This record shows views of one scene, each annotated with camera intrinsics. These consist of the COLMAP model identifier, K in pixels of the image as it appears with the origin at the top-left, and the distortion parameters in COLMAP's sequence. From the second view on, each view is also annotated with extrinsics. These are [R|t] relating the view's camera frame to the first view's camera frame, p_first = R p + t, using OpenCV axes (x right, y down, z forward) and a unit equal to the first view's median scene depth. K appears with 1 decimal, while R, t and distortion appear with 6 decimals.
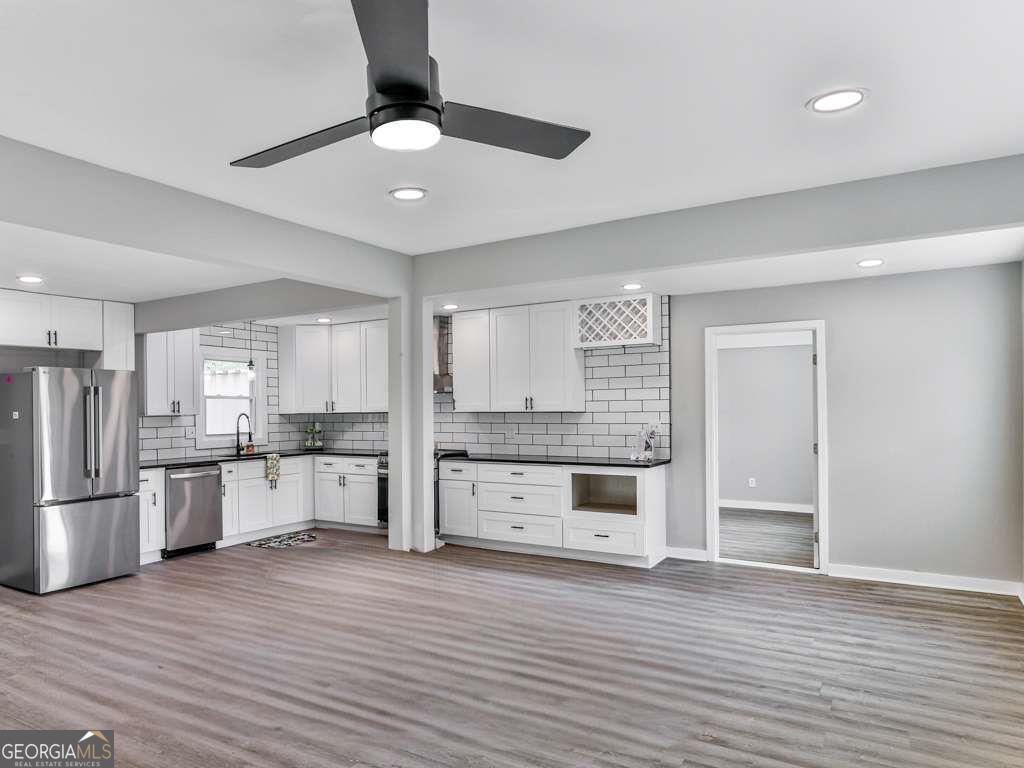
lens RADIAL K [[701.7, 0, 446.9], [0, 701.7, 409.1], [0, 0, 1]] dist [0.005728, 0.000124]
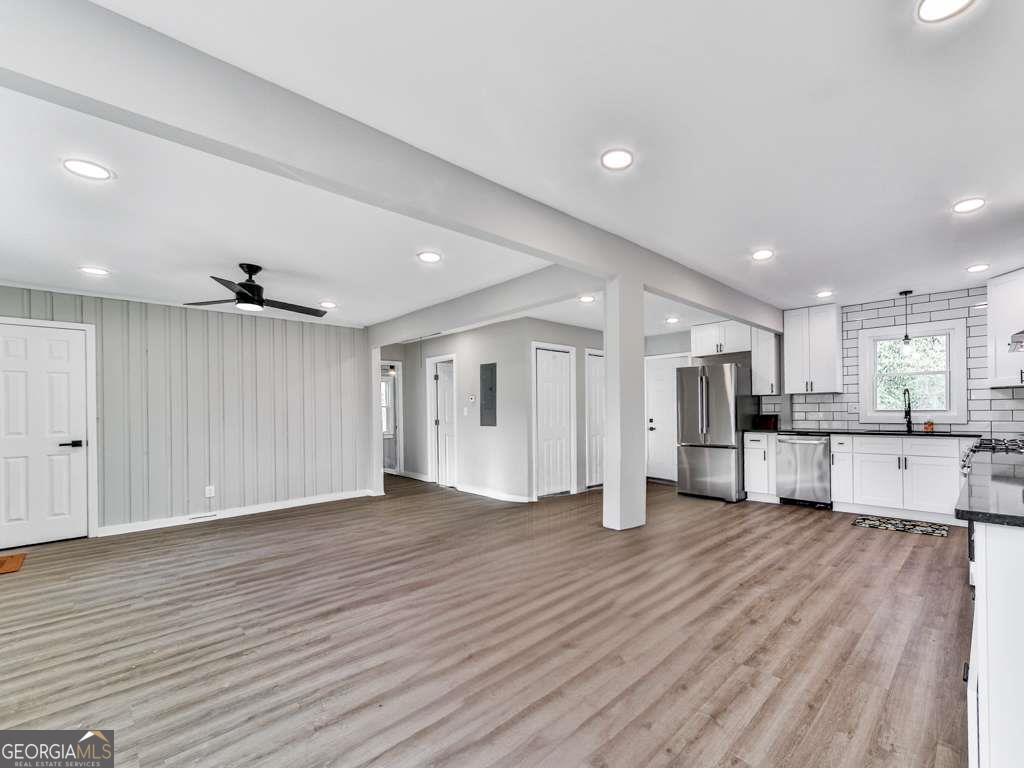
lens RADIAL K [[445.3, 0, 595.4], [0, 445.3, 404.8], [0, 0, 1]] dist [-0.002006, 0.000037]
pose [[-0.144395, 0.005245, -0.989506, 0.493218], [0.014952, 0.999883, 0.003118, 0.023313], [0.989407, -0.014344, -0.144457, 0.812878]]
